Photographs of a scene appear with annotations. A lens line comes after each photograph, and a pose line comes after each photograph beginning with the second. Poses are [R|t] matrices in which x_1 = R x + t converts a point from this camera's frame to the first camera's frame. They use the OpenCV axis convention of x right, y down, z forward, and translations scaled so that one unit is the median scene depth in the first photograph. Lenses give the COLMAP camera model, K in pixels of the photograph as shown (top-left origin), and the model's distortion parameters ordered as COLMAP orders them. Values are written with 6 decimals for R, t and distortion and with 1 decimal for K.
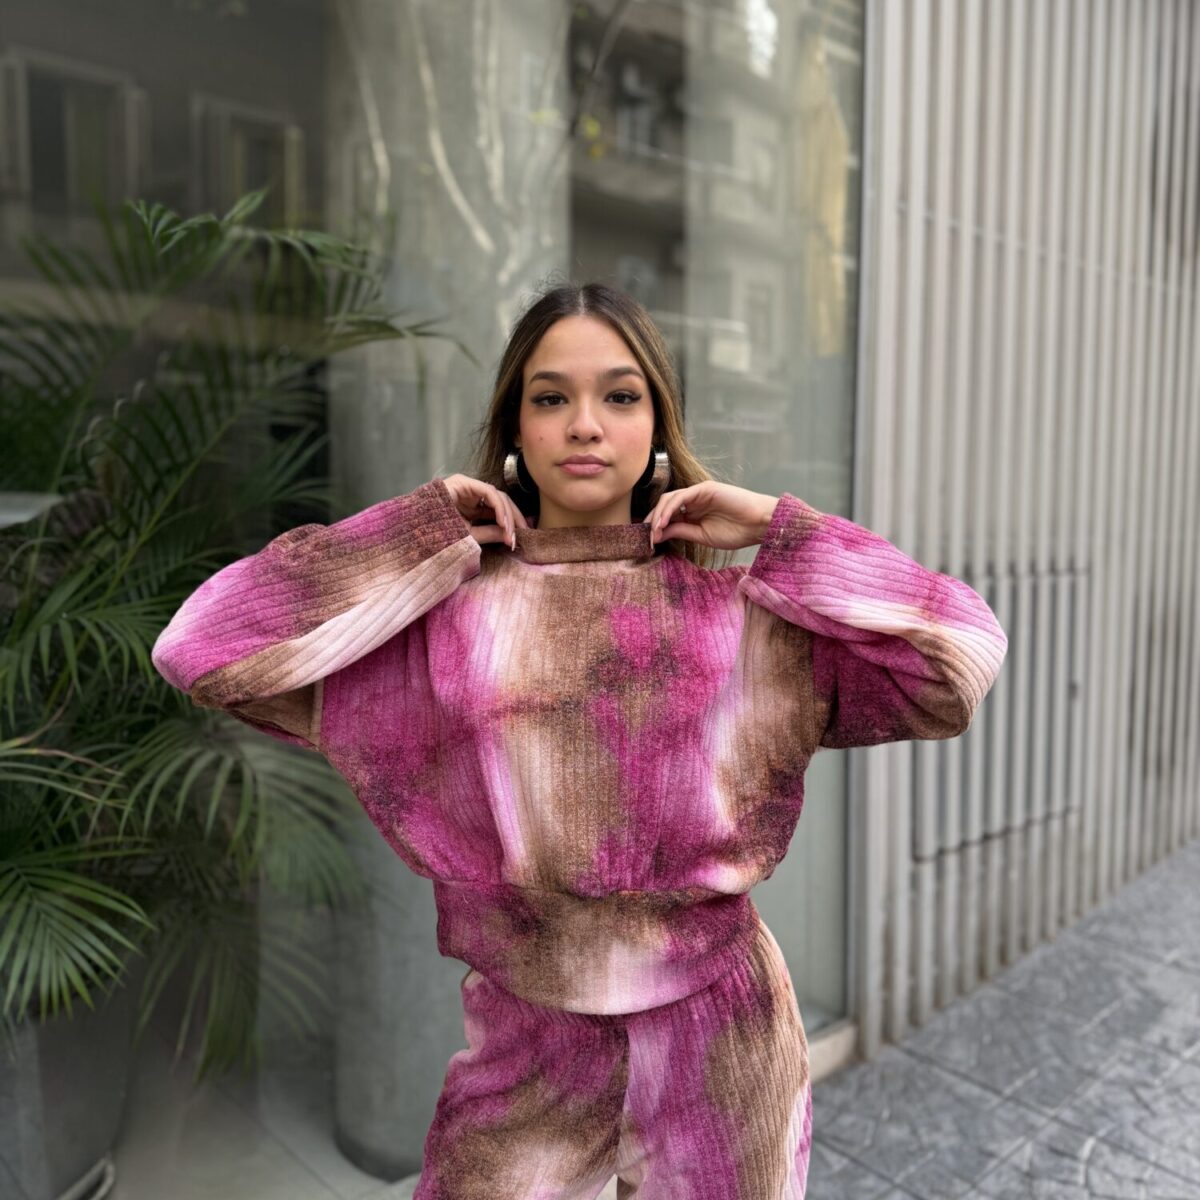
lens RADIAL K [[1037.8, 0, 600.0], [0, 1037.8, 600.0], [0, 0, 1]] dist [0.087857, -0.188387]
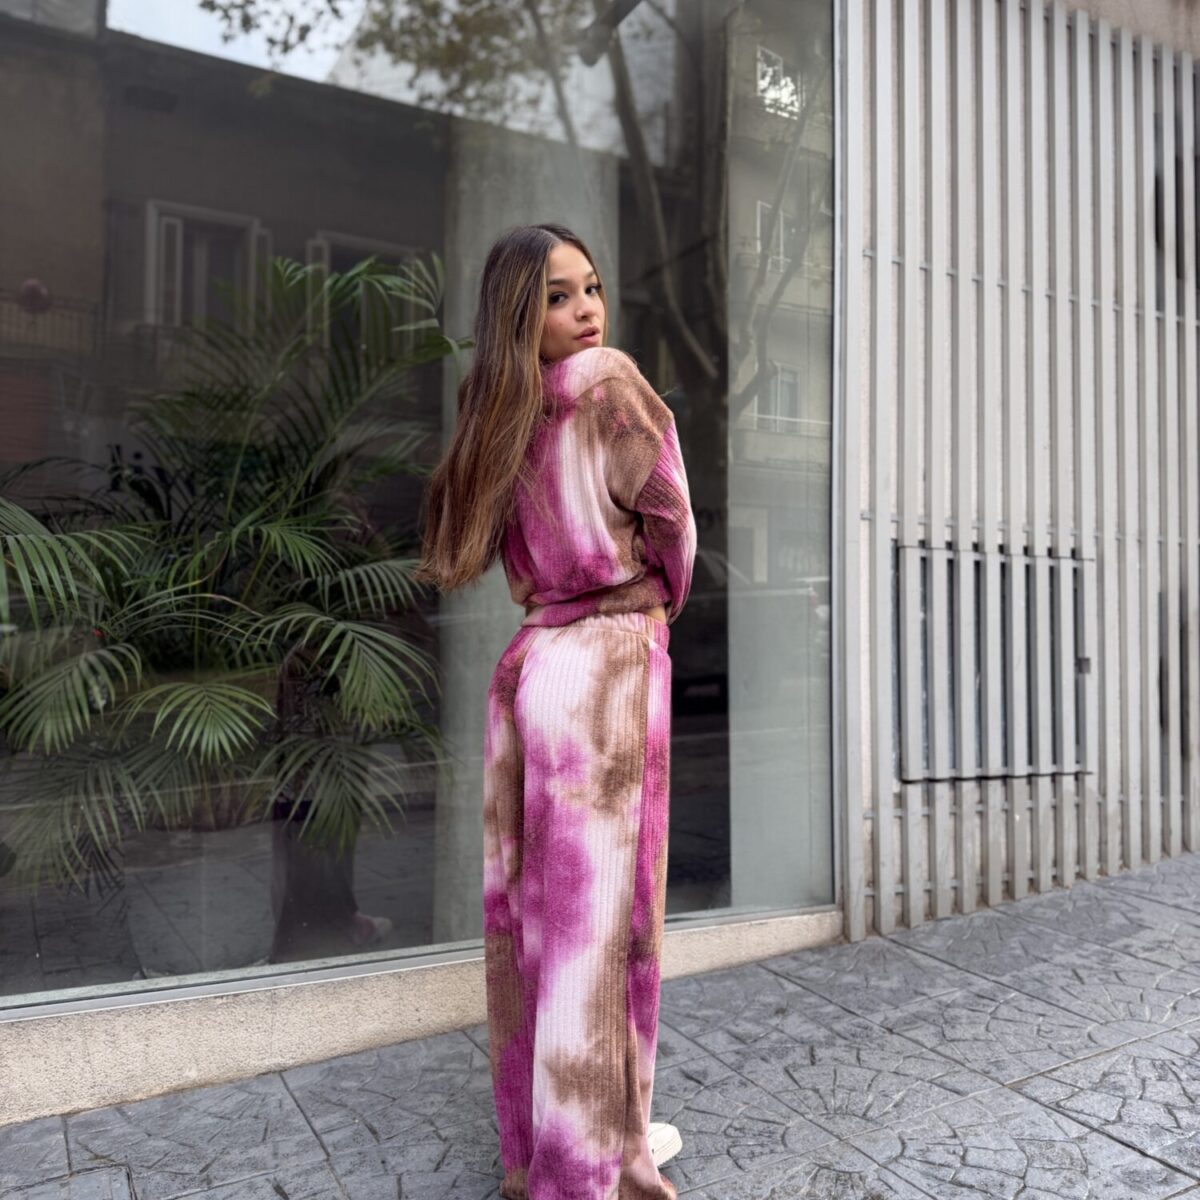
lens RADIAL K [[1037.8, 0, 600.0], [0, 1037.8, 600.0], [0, 0, 1]] dist [0.087857, -0.188387]
pose [[0.975509, -0.006234, -0.219872, 0.232825], [-0.019492, 0.993216, -0.114641, 0.188587], [0.219095, 0.116119, 0.968769, -0.250119]]
